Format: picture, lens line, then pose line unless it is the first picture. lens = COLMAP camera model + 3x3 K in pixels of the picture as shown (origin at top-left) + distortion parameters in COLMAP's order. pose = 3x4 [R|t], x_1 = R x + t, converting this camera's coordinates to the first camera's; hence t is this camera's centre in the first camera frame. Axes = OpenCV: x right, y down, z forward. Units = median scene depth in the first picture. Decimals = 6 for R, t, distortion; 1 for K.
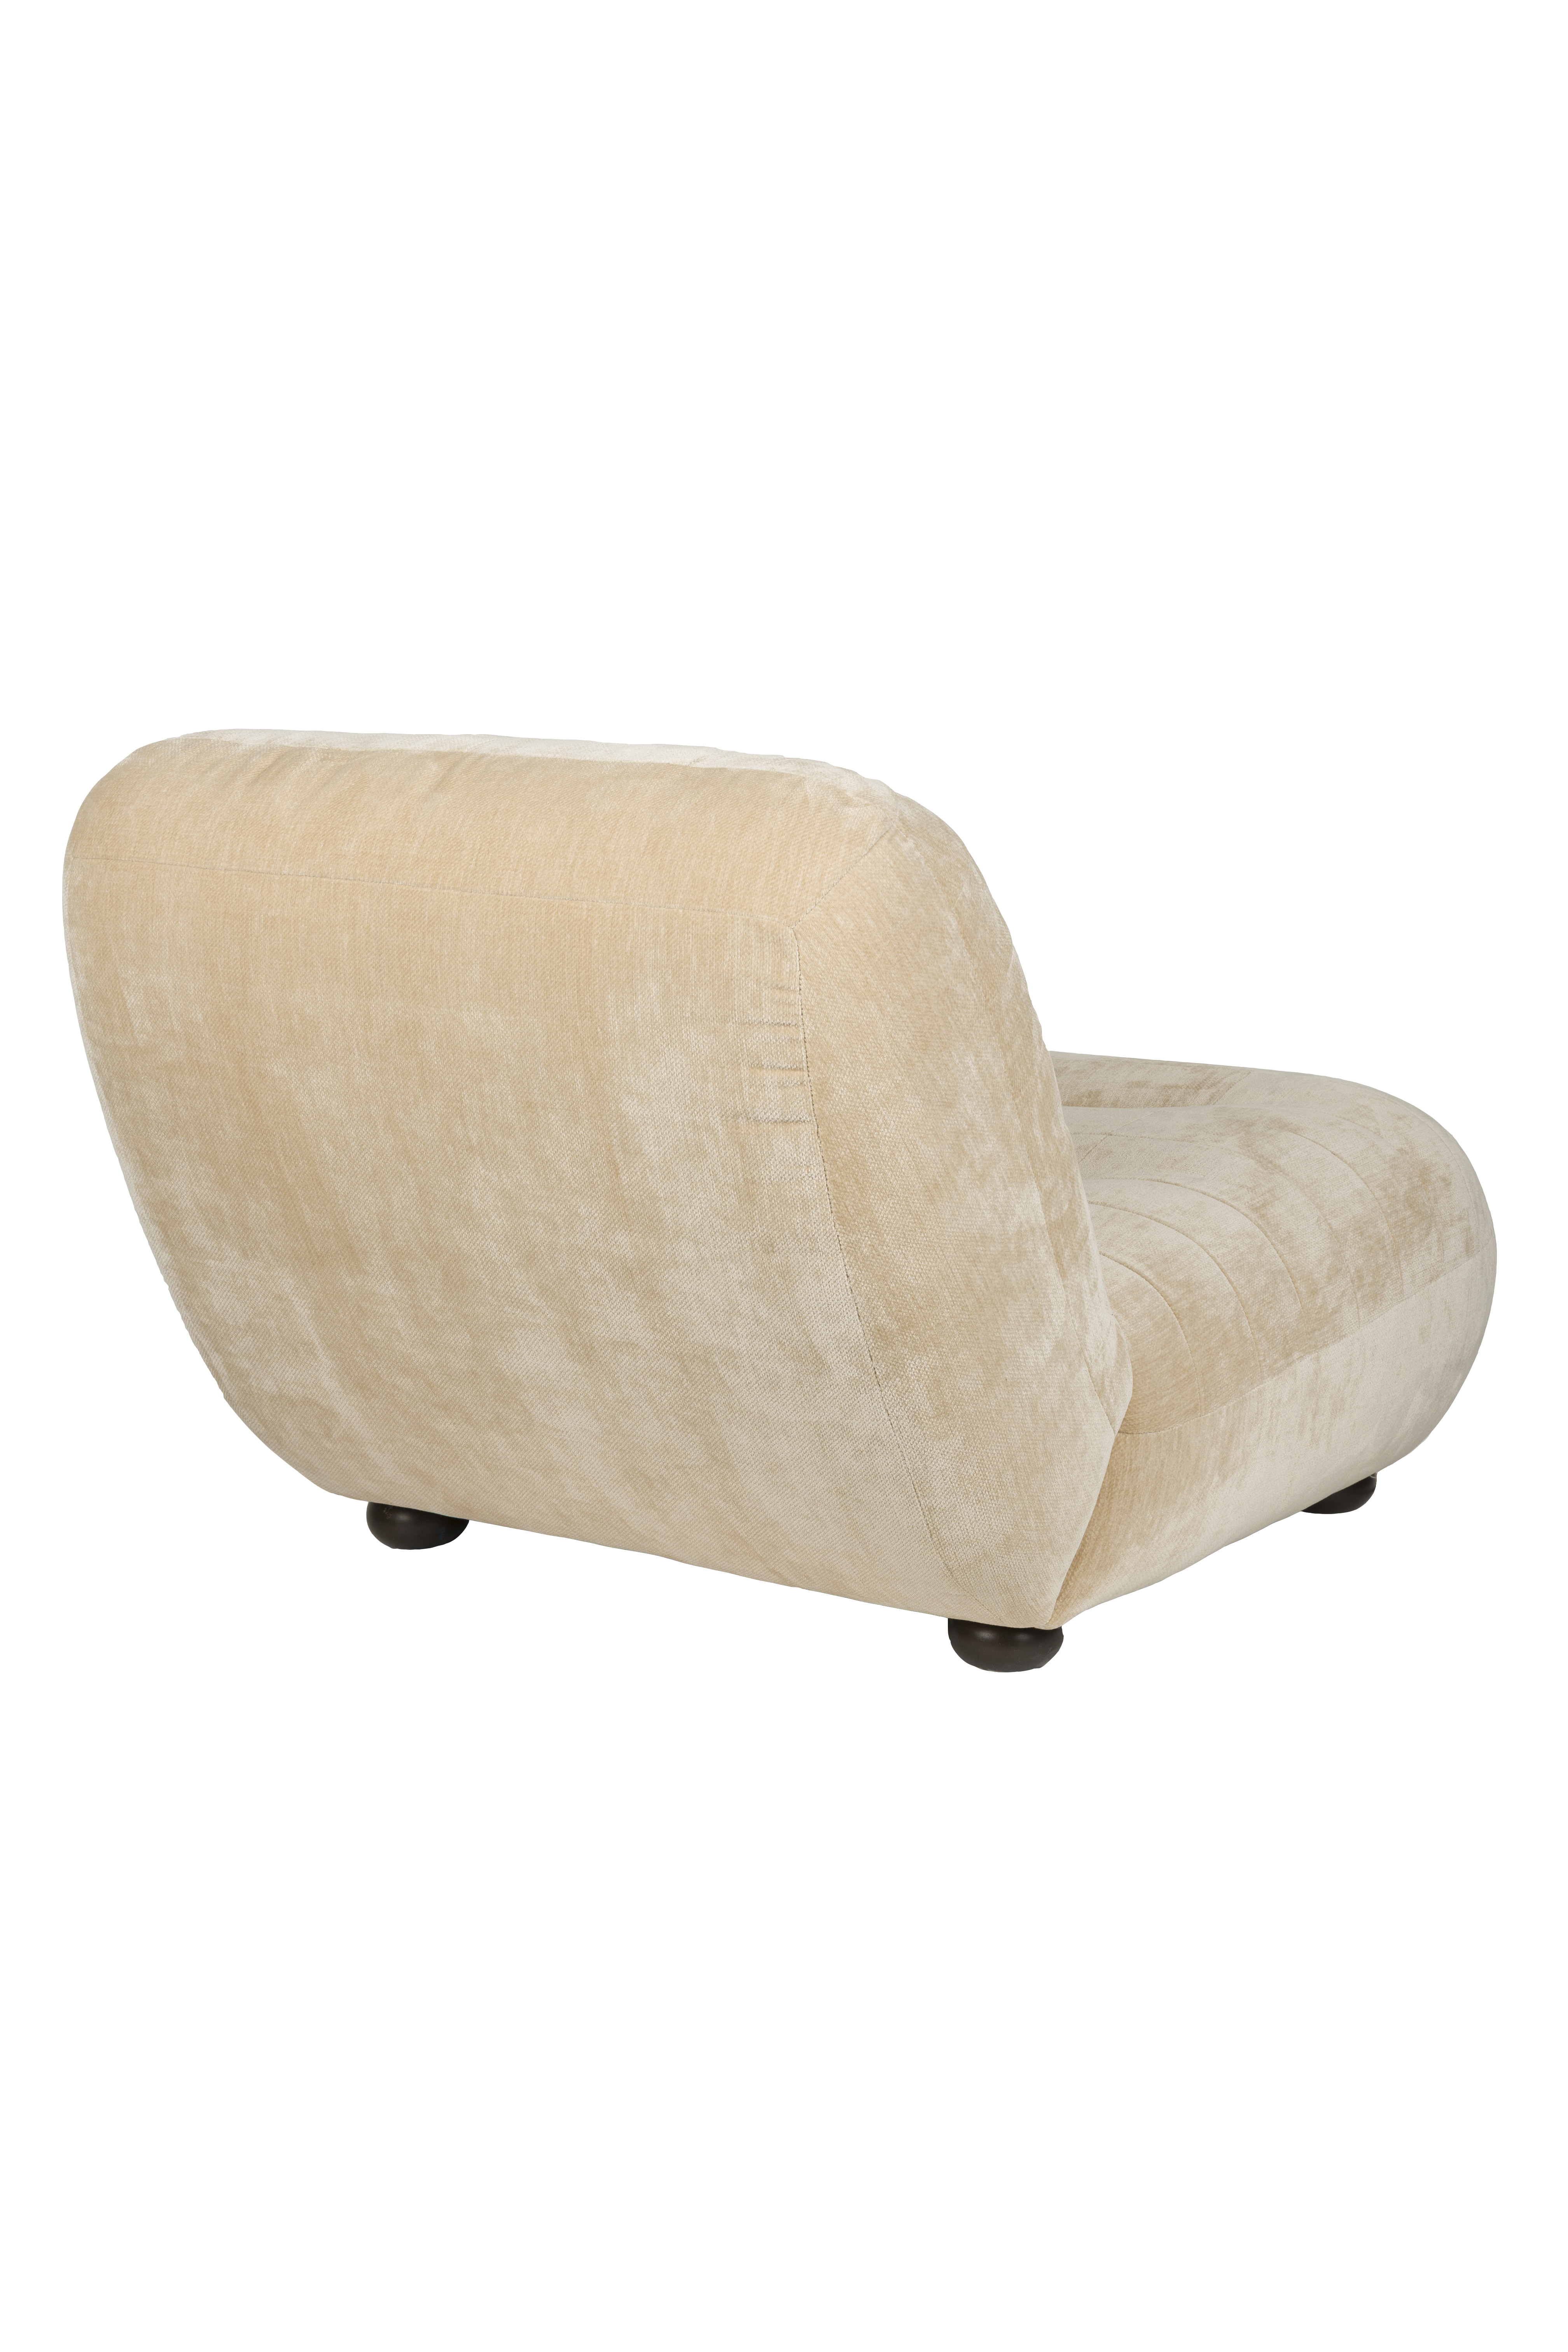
lens RADIAL K [[3388.6, 0, 784.0], [0, 3388.6, 1176.0], [0, 0, 1]] dist [0.006977, 0.001805]
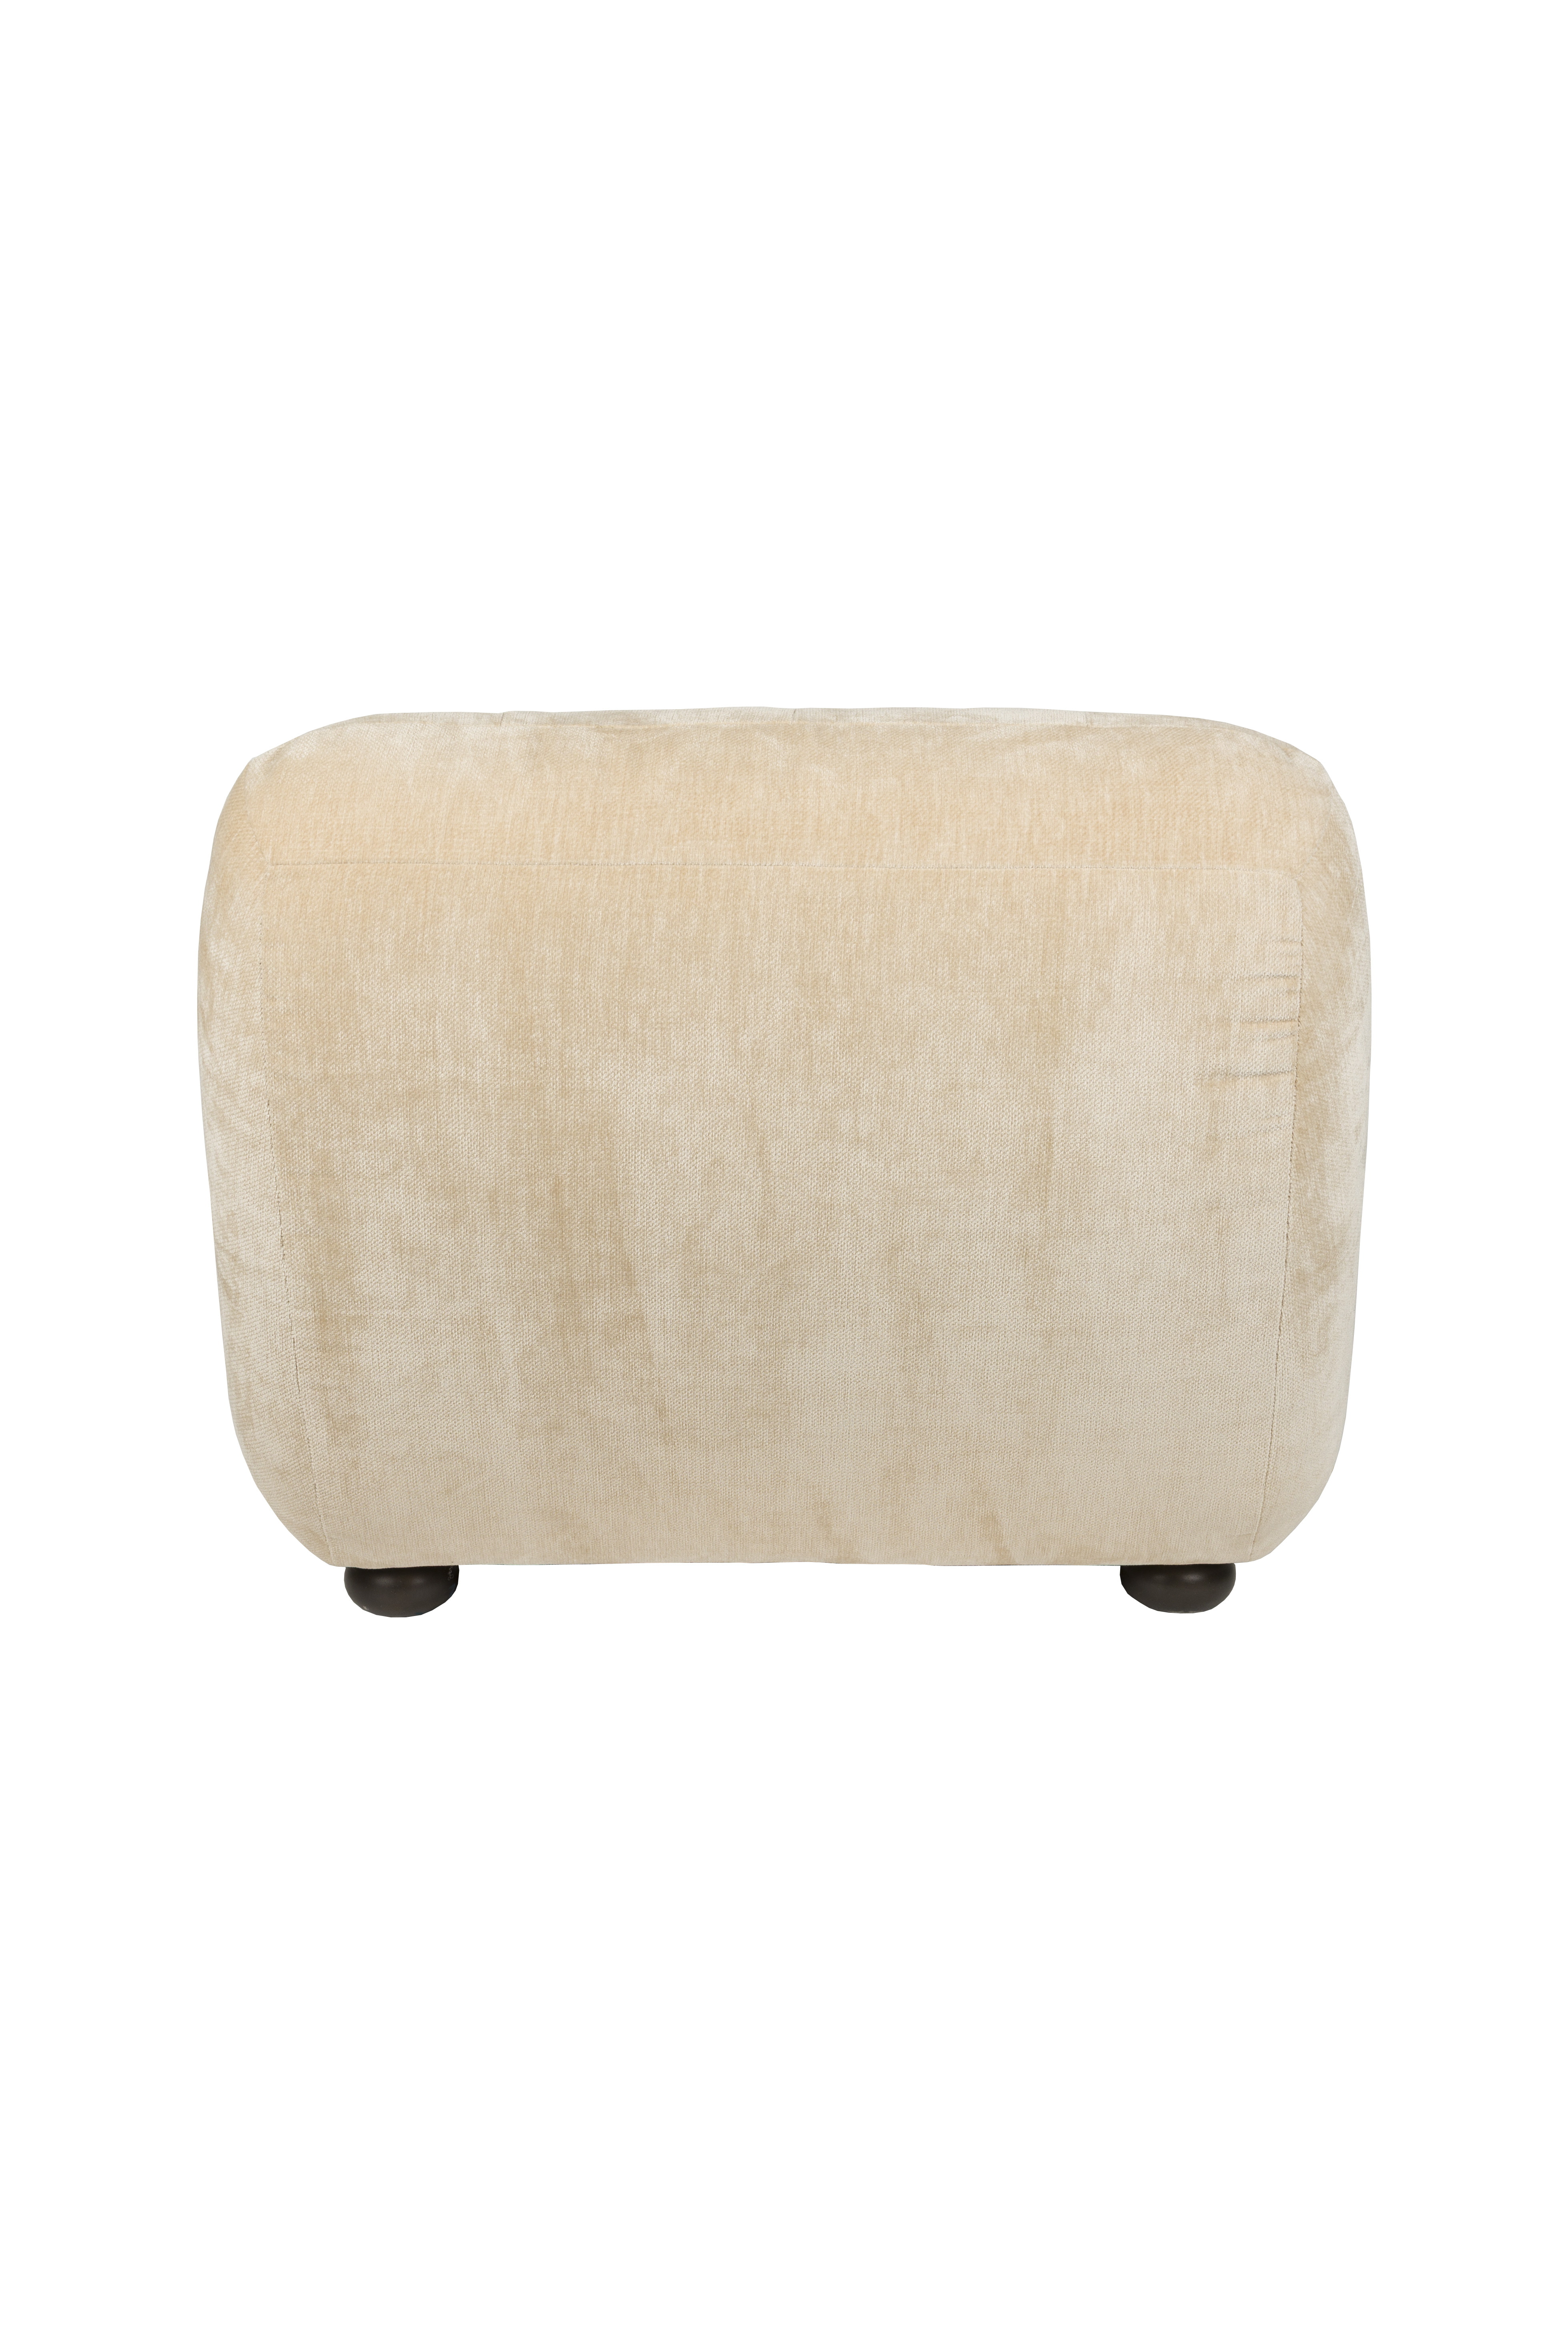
lens RADIAL K [[3388.7, 0, 784.0], [0, 3388.7, 1176.0], [0, 0, 1]] dist [0.006977, 0.001805]
pose [[0.857190, -0.106106, 0.503950, -0.621754], [0.103626, 0.994068, 0.033039, -0.033573], [-0.504466, 0.023902, 0.863100, 0.206339]]
